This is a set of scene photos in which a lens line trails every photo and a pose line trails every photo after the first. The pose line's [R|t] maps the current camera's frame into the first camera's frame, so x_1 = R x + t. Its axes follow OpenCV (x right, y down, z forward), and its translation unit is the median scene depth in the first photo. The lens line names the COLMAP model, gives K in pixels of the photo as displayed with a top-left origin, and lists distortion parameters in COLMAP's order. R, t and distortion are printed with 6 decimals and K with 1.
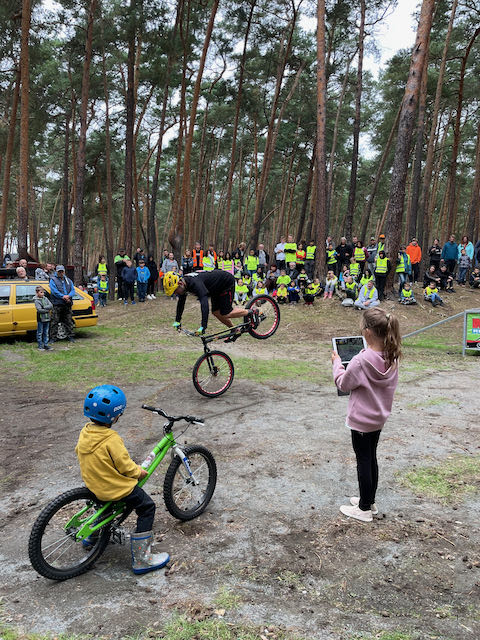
lens RADIAL K [[494.8, 0, 240.0], [0, 494.8, 320.0], [0, 0, 1]] dist [0.106406, -0.151830]
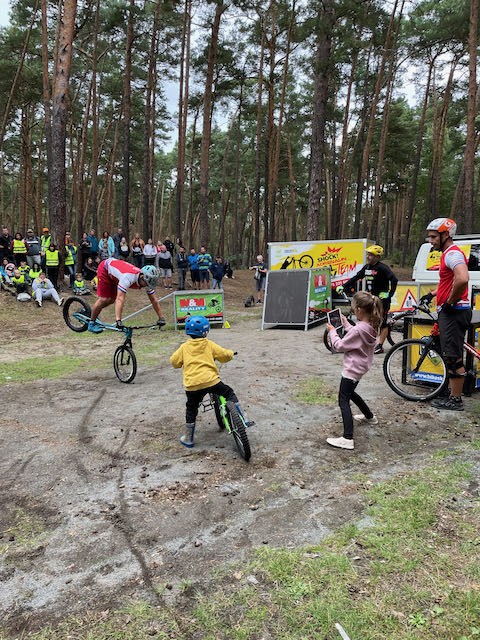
lens RADIAL K [[496.1, 0, 240.0], [0, 496.1, 320.0], [0, 0, 1]] dist [0.121736, -0.150317]
pose [[0.668421, -0.104124, 0.736459, -0.208314], [0.097716, 0.993864, 0.051829, -0.001292], [-0.737336, 0.037321, 0.674494, 0.041298]]
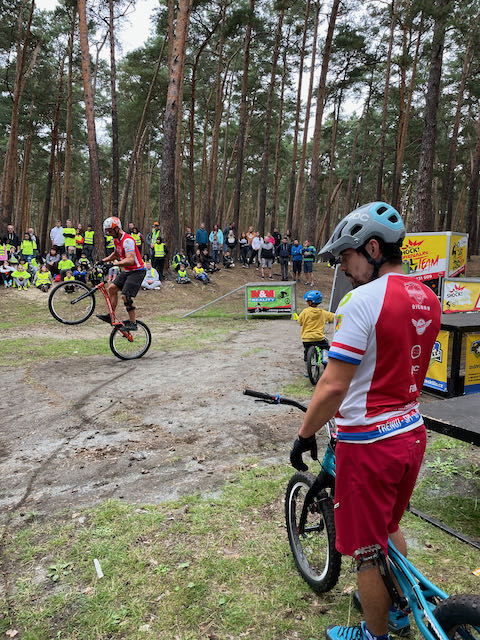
lens RADIAL K [[494.8, 0, 240.0], [0, 494.8, 320.0], [0, 0, 1]] dist [0.106406, -0.151830]
pose [[0.857201, -0.082952, 0.508257, -0.135356], [0.066384, 0.996506, 0.050678, 0.003620], [-0.510685, -0.009701, 0.859713, -0.057347]]
